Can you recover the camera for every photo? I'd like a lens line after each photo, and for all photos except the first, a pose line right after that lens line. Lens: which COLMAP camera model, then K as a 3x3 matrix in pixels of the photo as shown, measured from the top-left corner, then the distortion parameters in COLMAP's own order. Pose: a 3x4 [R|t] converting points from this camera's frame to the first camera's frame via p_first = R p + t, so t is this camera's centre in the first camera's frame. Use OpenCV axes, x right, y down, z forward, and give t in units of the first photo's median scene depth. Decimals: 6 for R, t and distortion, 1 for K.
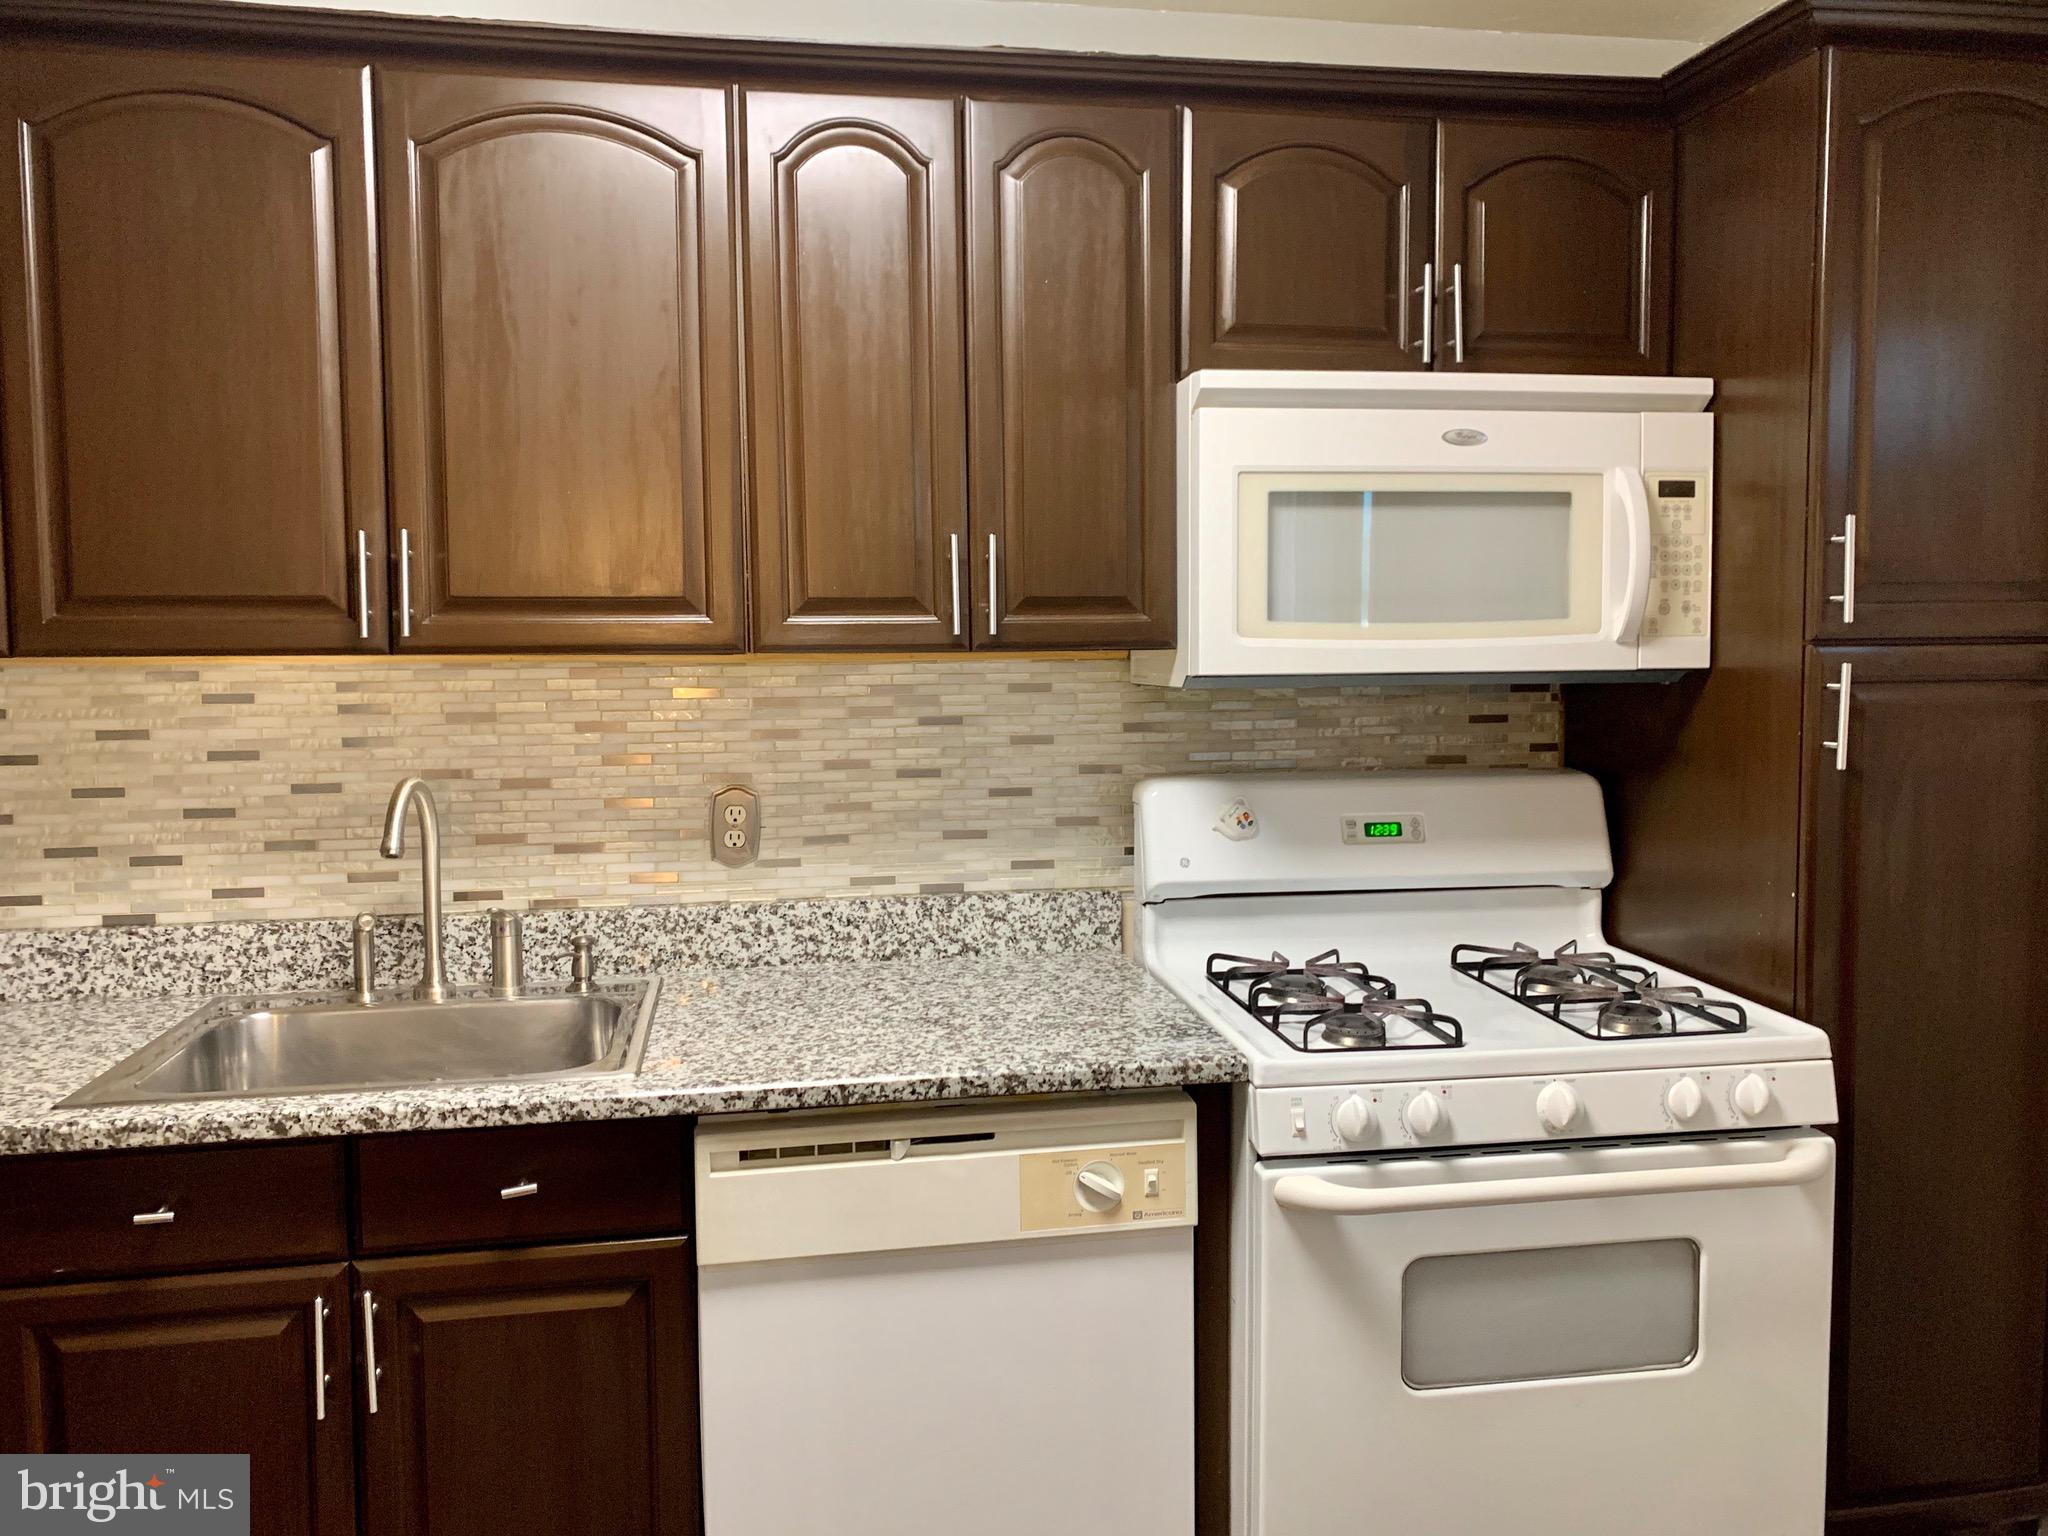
lens RADIAL K [[1567.8, 0, 1022.8], [0, 1567.8, 732.9], [0, 0, 1]] dist [0.036247, -0.047264]
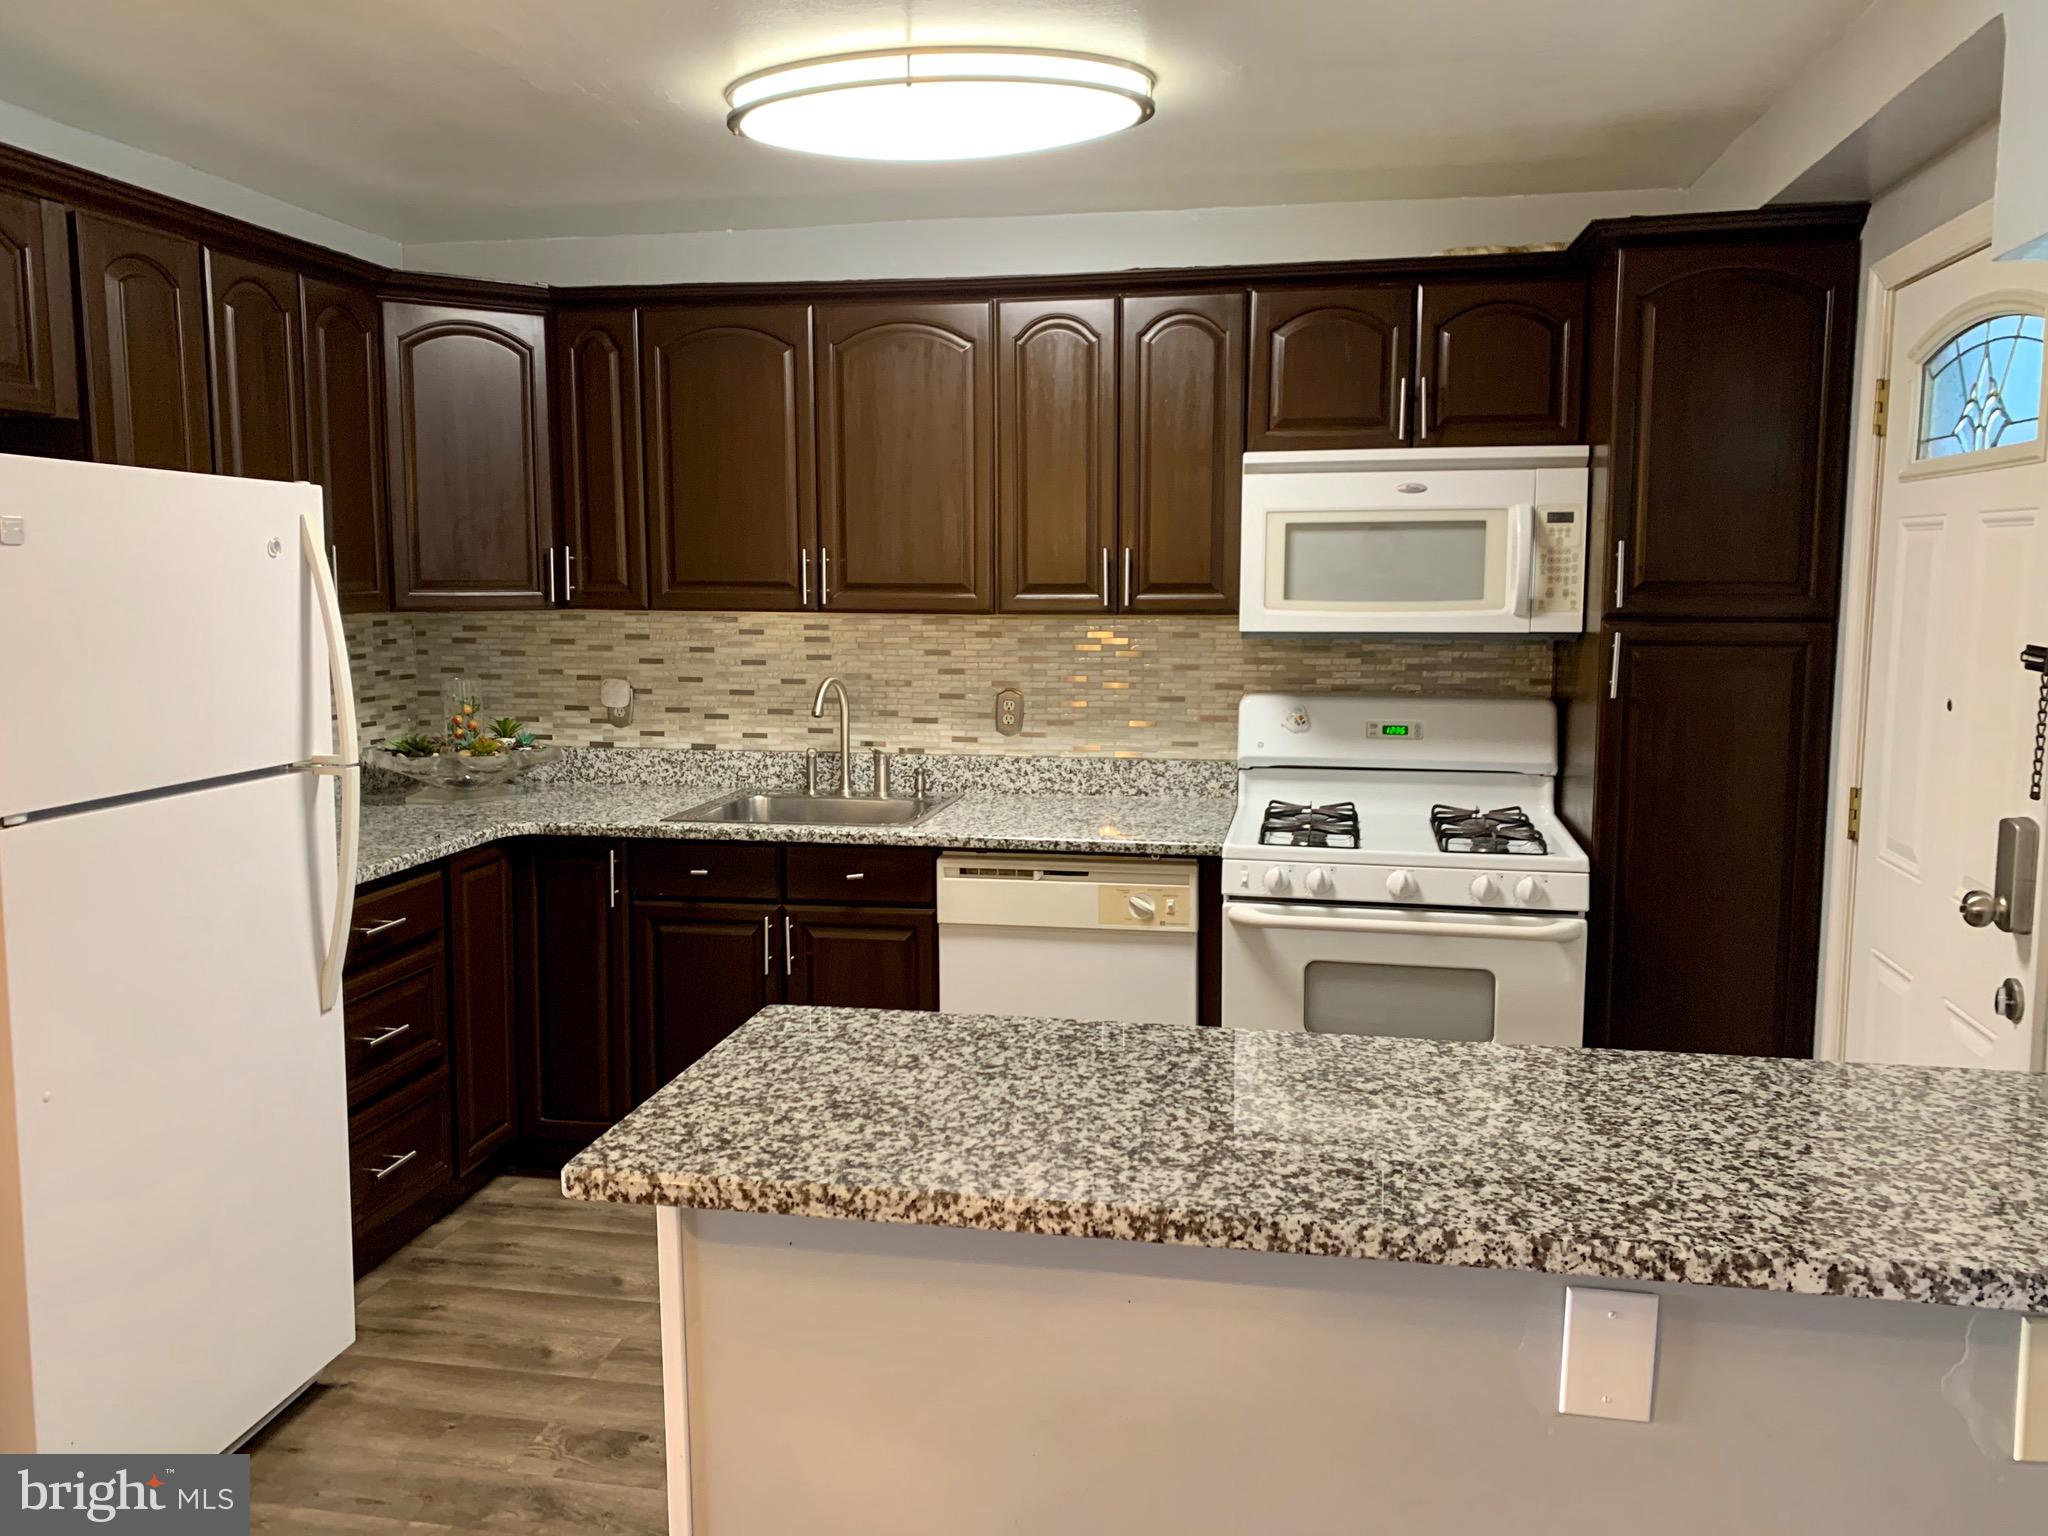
lens RADIAL K [[1567.8, 0, 1029.3], [0, 1567.8, 751.8], [0, 0, 1]] dist [0.036247, -0.047264]
pose [[0.936679, 0.047817, -0.346909, 0.473547], [-0.028936, 0.997814, 0.059406, 0.000009], [0.348991, -0.045606, 0.936016, -0.657453]]
